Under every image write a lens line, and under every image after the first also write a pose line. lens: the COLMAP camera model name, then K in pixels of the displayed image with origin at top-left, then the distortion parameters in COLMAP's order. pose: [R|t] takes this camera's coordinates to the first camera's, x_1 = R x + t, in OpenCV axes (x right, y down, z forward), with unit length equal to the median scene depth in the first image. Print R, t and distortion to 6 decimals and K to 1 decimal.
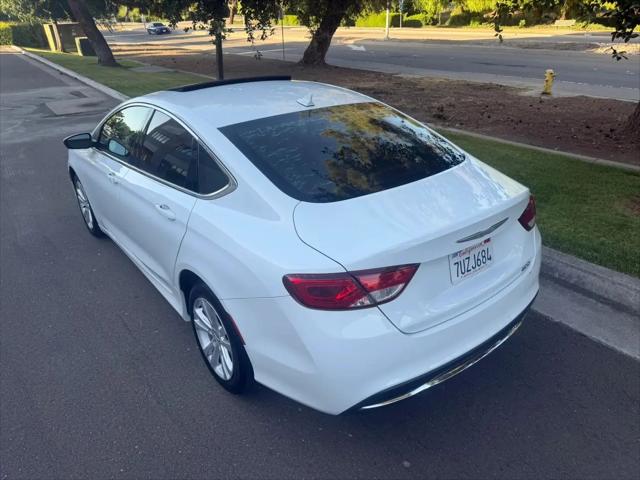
lens RADIAL K [[455.0, 0, 328.3], [0, 455.0, 241.7], [0, 0, 1]] dist [0.004297, -0.006545]
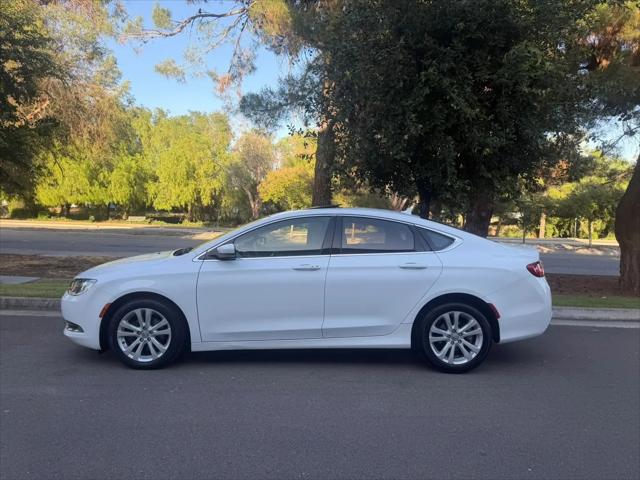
lens RADIAL K [[452.9, 0, 314.9], [0, 452.9, 239.2], [0, 0, 1]] dist [0.000691, 0.000137]
pose [[0.618193, 0.002549, 0.786022, -0.324577], [0.314067, 0.915900, -0.249979, 0.024125], [-0.720555, 0.401399, 0.565402, 0.055173]]
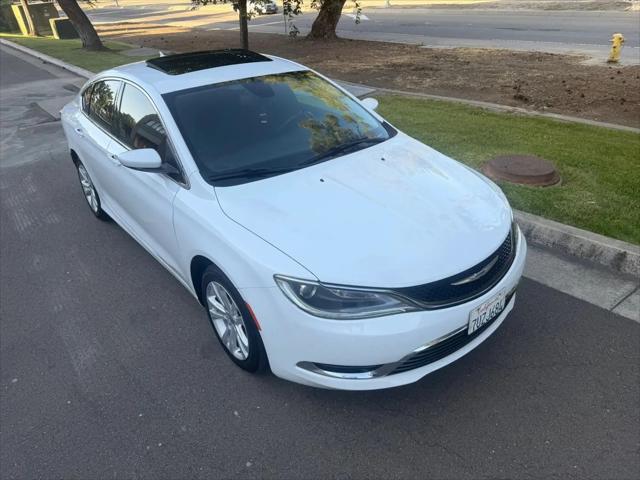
lens RADIAL K [[455.0, 0, 320.0], [0, 455.0, 240.0], [0, 0, 1]] dist [0.004268, -0.007424]
pose [[0.998453, -0.052281, 0.018926, -0.115791], [0.051223, 0.997300, 0.052625, -0.061379], [-0.021626, -0.051574, 0.998435, 0.128785]]
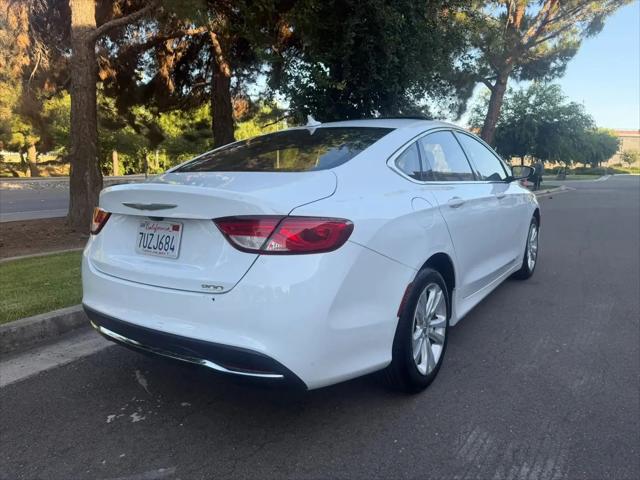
lens RADIAL K [[455.0, 0, 320.0], [0, 455.0, 240.0], [0, 0, 1]] dist [0.004268, -0.007424]
pose [[0.325968, 0.189125, -0.926270, 0.196159], [-0.388985, 0.919836, 0.050922, -0.021389], [0.861647, 0.343706, 0.373404, 0.137551]]
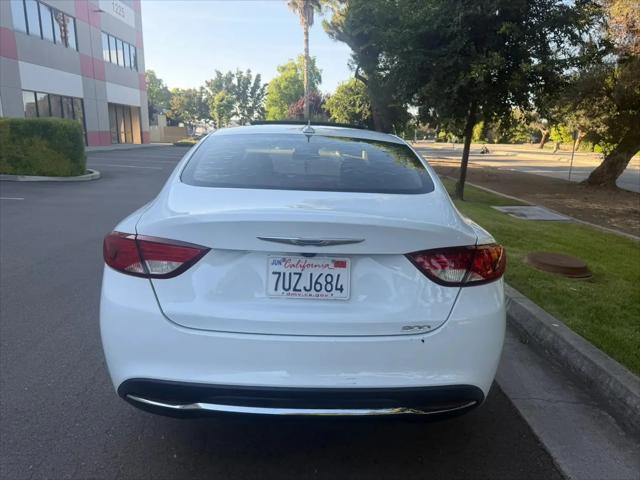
lens RADIAL K [[455.0, 0, 328.0], [0, 455.0, 240.5], [0, 0, 1]] dist [0.039775, -0.000185]
pose [[0.801064, 0.175382, -0.572309, 0.116370], [-0.311041, 0.938856, -0.147656, 0.012113], [0.511420, 0.296293, 0.806635, 0.051350]]
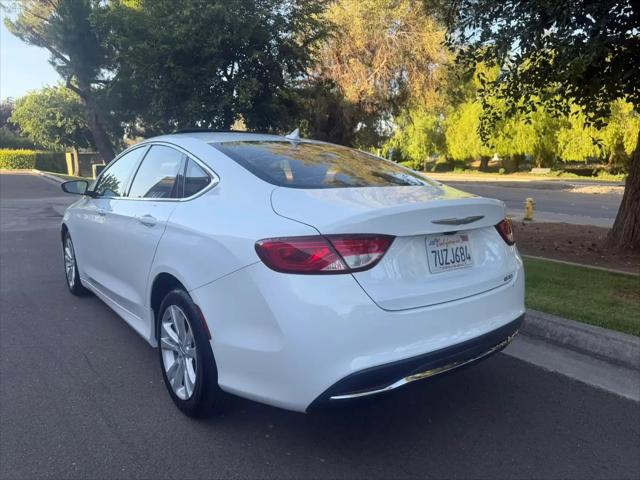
lens RADIAL K [[455.0, 0, 320.0], [0, 455.0, 240.0], [0, 0, 1]] dist [0.004268, -0.007424]
pose [[0.999341, 0.035736, -0.006312, 0.005844], [-0.036023, 0.955905, -0.291458, 0.045166], [-0.004382, 0.291493, 0.956563, 0.007831]]
